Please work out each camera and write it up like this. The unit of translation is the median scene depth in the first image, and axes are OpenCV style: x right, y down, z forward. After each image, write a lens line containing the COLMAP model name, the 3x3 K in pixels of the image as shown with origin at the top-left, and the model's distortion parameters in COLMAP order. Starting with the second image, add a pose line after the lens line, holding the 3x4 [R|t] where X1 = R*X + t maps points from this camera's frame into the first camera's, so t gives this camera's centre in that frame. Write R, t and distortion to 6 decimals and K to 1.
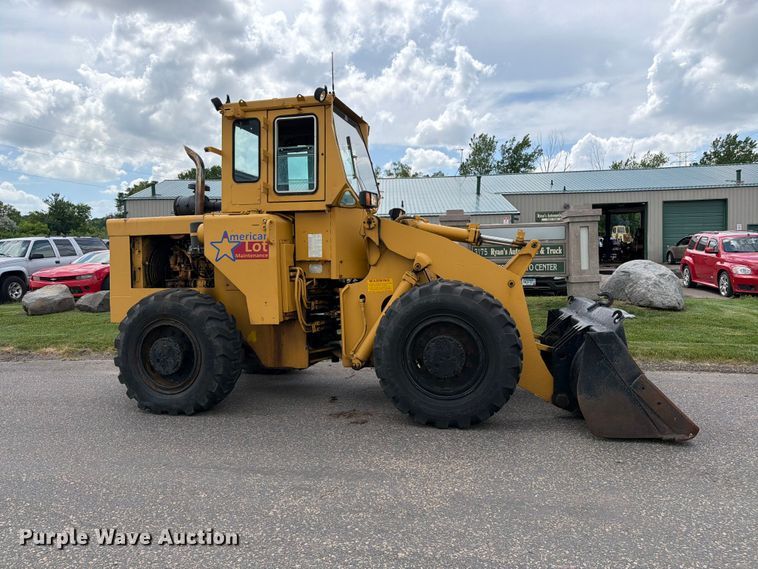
lens RADIAL K [[528.6, 0, 378.6], [0, 528.6, 280.4], [0, 0, 1]] dist [0.059123, -0.078851]
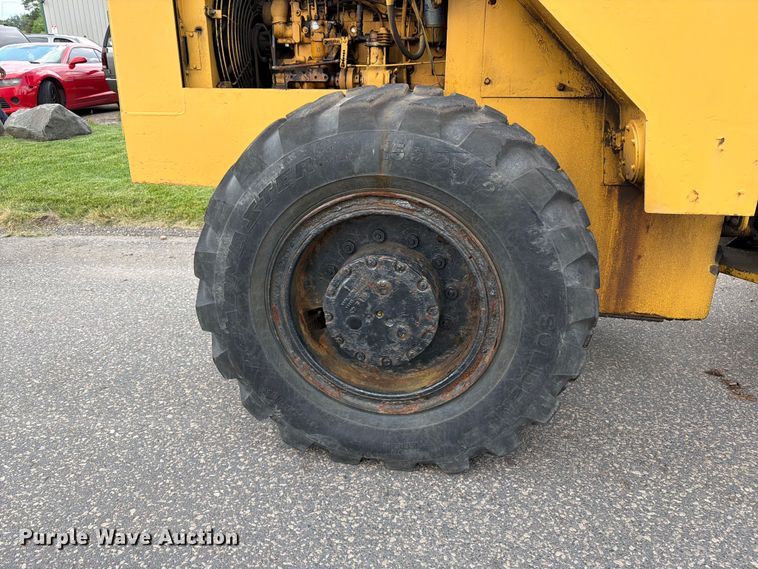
lens RADIAL K [[551.6, 0, 380.4], [0, 551.6, 274.3], [0, 0, 1]] dist [0.067870, -0.092198]
pose [[0.997029, -0.009394, 0.076453, -0.412595], [-0.013818, 0.954623, 0.297496, 0.023878], [-0.075778, -0.297669, 0.951657, 0.679178]]
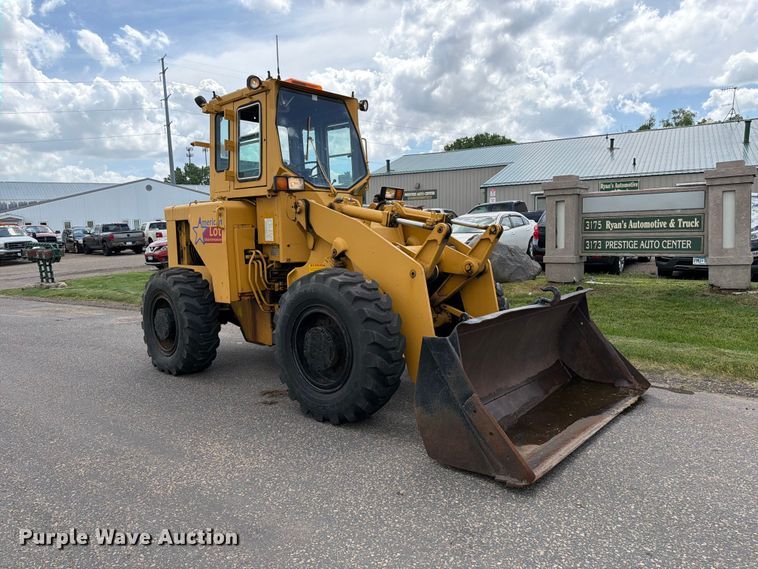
lens RADIAL K [[528.6, 0, 378.6], [0, 528.6, 280.4], [0, 0, 1]] dist [0.059123, -0.078851]
pose [[0.881075, 0.037729, -0.471469, 0.568062], [-0.008489, 0.997914, 0.063994, -0.034857], [0.472900, -0.052381, 0.879558, 0.183006]]
